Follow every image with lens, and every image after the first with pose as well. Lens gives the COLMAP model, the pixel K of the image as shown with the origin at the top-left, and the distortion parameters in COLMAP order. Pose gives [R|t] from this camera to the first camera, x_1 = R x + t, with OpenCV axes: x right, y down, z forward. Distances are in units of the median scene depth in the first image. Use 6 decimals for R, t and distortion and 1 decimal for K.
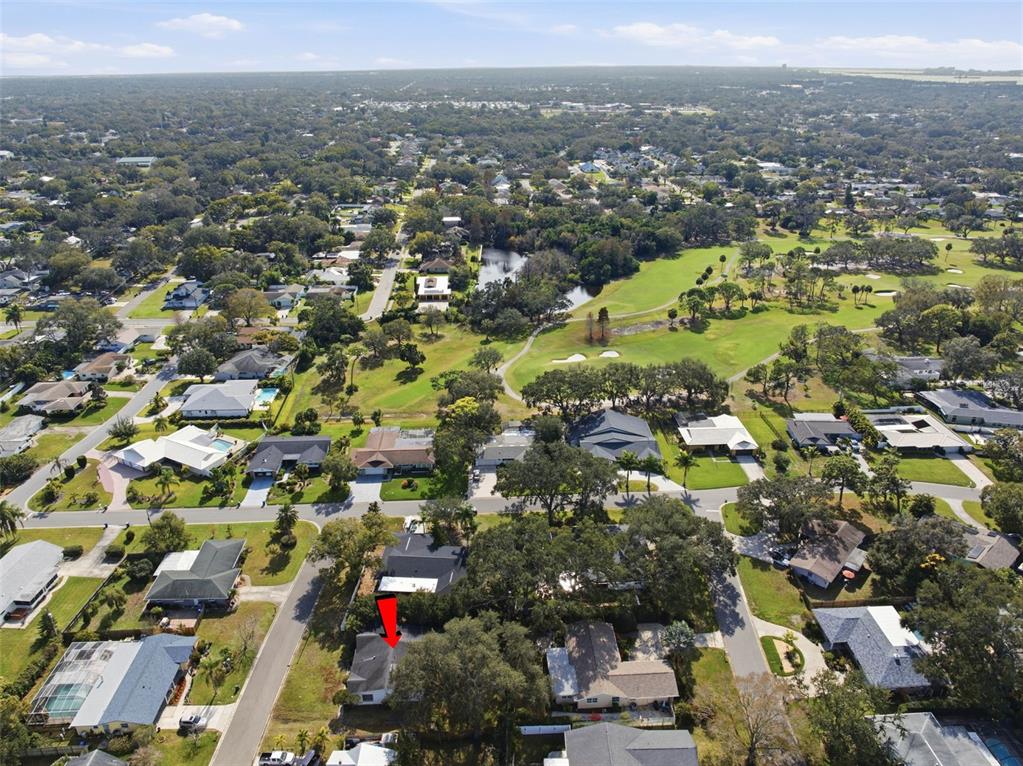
lens RADIAL K [[721.3, 0, 506.3], [0, 721.3, 379.1], [0, 0, 1]] dist [-0.039495, 0.008937]
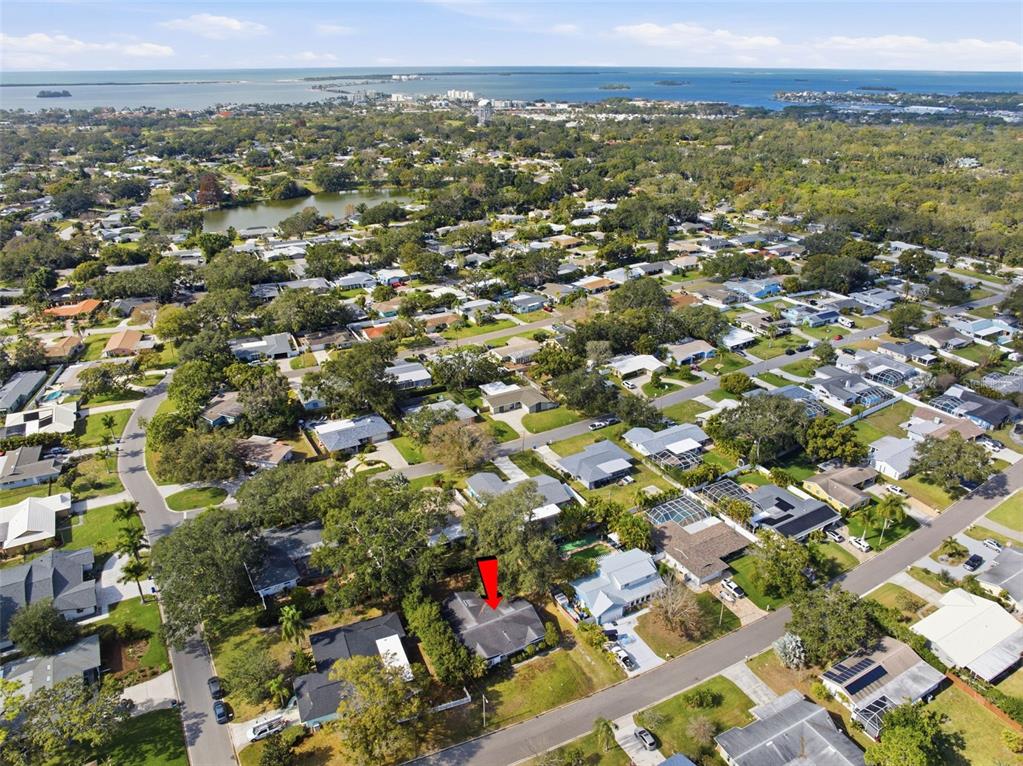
lens RADIAL K [[721.3, 0, 507.2], [0, 721.3, 385.0], [0, 0, 1]] dist [-0.039495, 0.008937]
pose [[-0.463182, -0.357762, 0.810844, -0.564037], [0.360702, 0.759603, 0.541199, -0.282272], [-0.809540, 0.543147, -0.222789, 0.639783]]
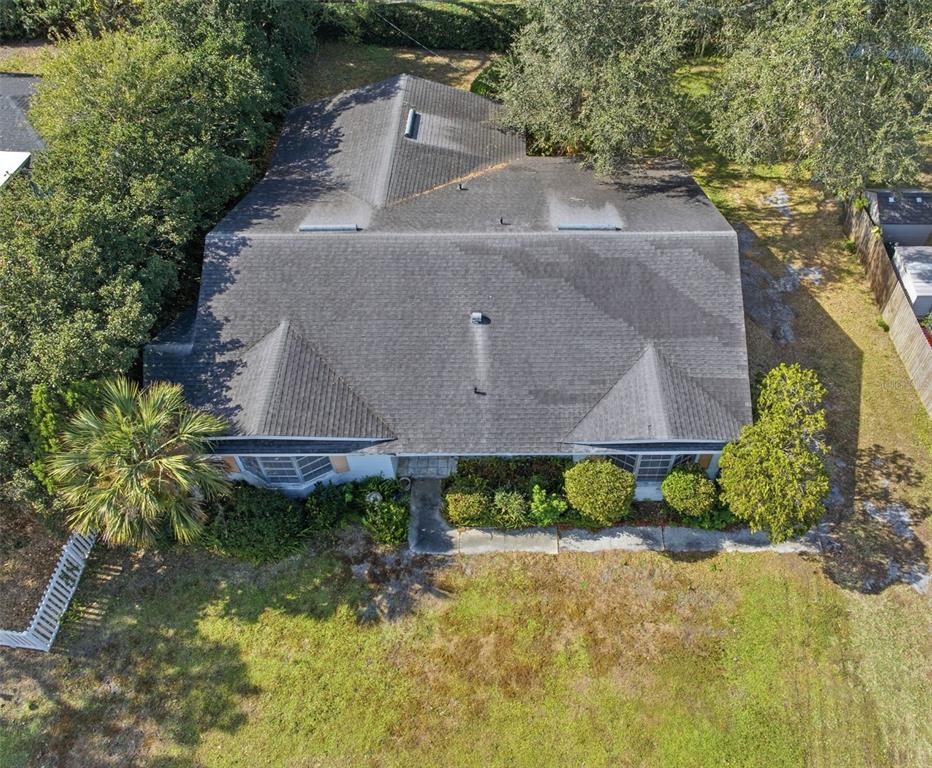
lens RADIAL K [[737.8, 0, 466.5], [0, 737.8, 382.2], [0, 0, 1]] dist [-0.034588, 0.002454]
pose [[0.024089, -0.766192, 0.642160, -0.186673], [0.398968, 0.596344, 0.696562, 0.173668], [-0.916649, 0.239422, 0.320051, 0.589601]]
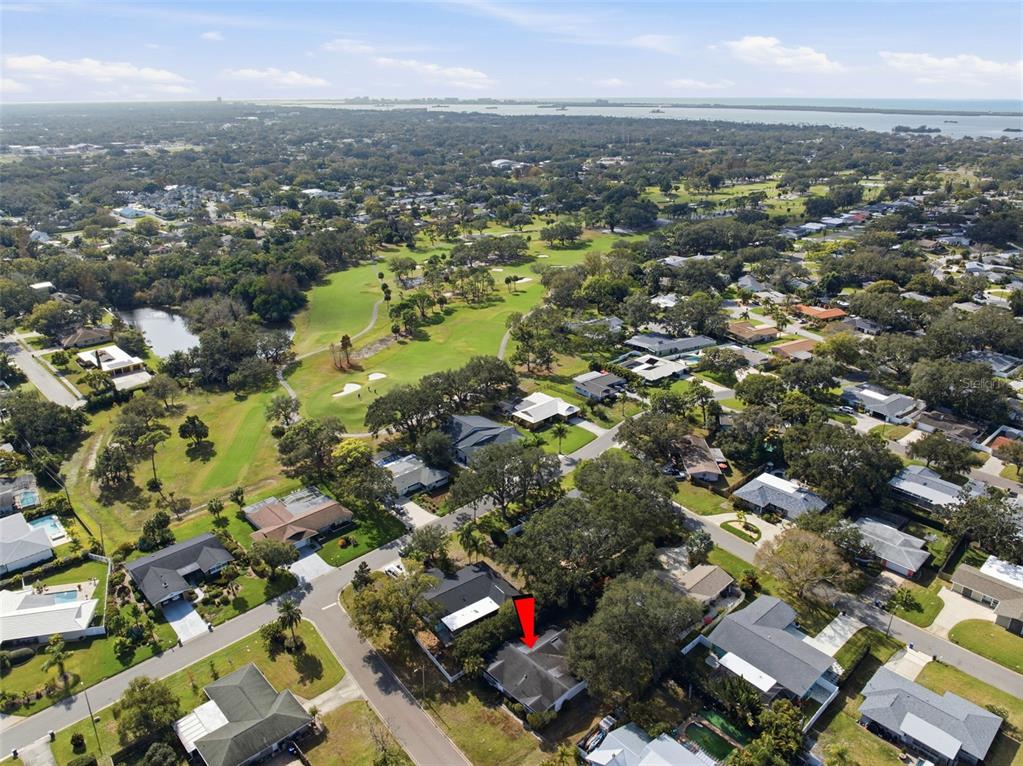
lens RADIAL K [[721.3, 0, 505.9], [0, 721.3, 384.8], [0, 0, 1]] dist [-0.039495, 0.008937]
pose [[0.756597, -0.243443, 0.606875, -0.442315], [0.263616, 0.962906, 0.057609, -0.043105], [-0.598388, 0.116395, 0.792707, 0.107149]]
